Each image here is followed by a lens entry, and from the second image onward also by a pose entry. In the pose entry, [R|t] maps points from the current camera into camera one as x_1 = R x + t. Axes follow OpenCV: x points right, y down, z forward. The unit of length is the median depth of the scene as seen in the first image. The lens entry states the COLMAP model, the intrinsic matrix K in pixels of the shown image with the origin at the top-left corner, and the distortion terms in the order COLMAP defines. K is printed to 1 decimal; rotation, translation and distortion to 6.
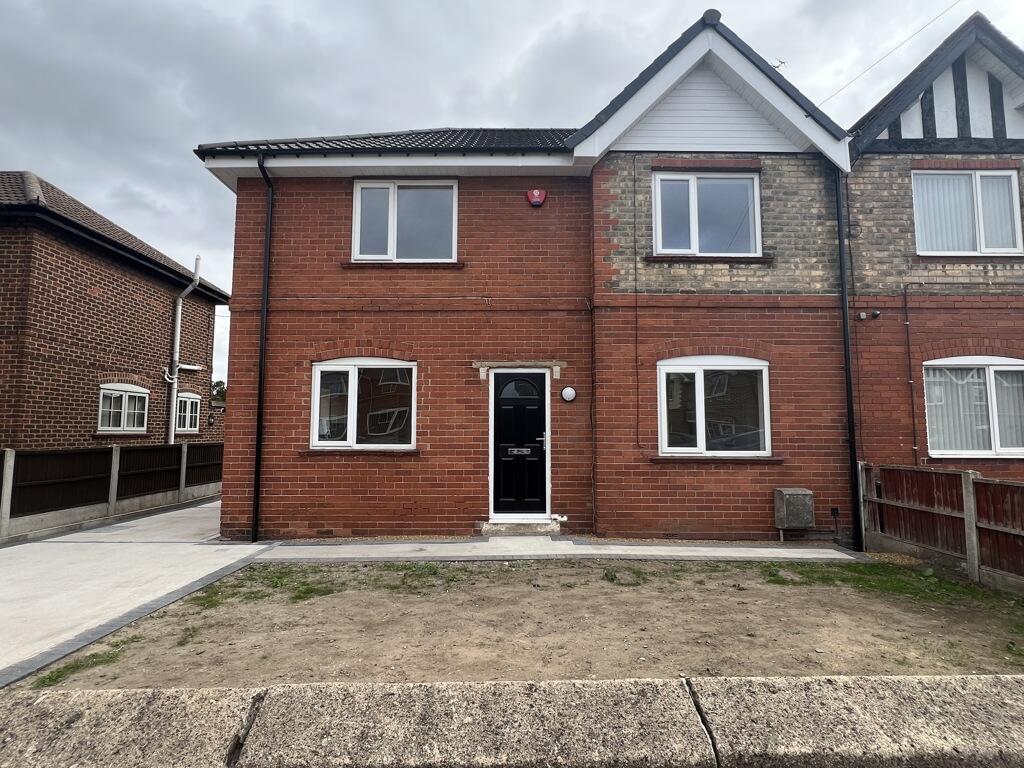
lens RADIAL K [[536.8, 0, 512.0], [0, 536.8, 384.0], [0, 0, 1]] dist [0.000814, 0.000217]
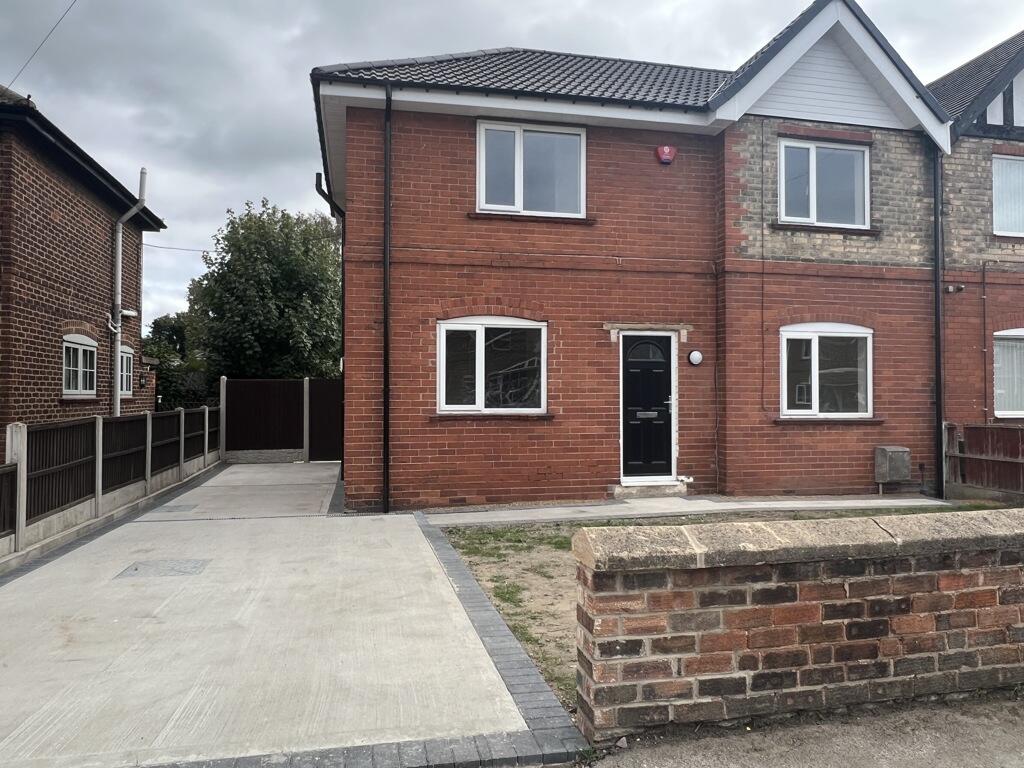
lens RADIAL K [[700.8, 0, 512.0], [0, 700.8, 384.0], [0, 0, 1]] dist [0.001888, -0.001803]
pose [[0.977725, 0.002830, 0.209871, -0.507552], [-0.017827, 0.997416, 0.069602, -0.017554], [-0.209132, -0.071793, 0.975249, -0.213196]]
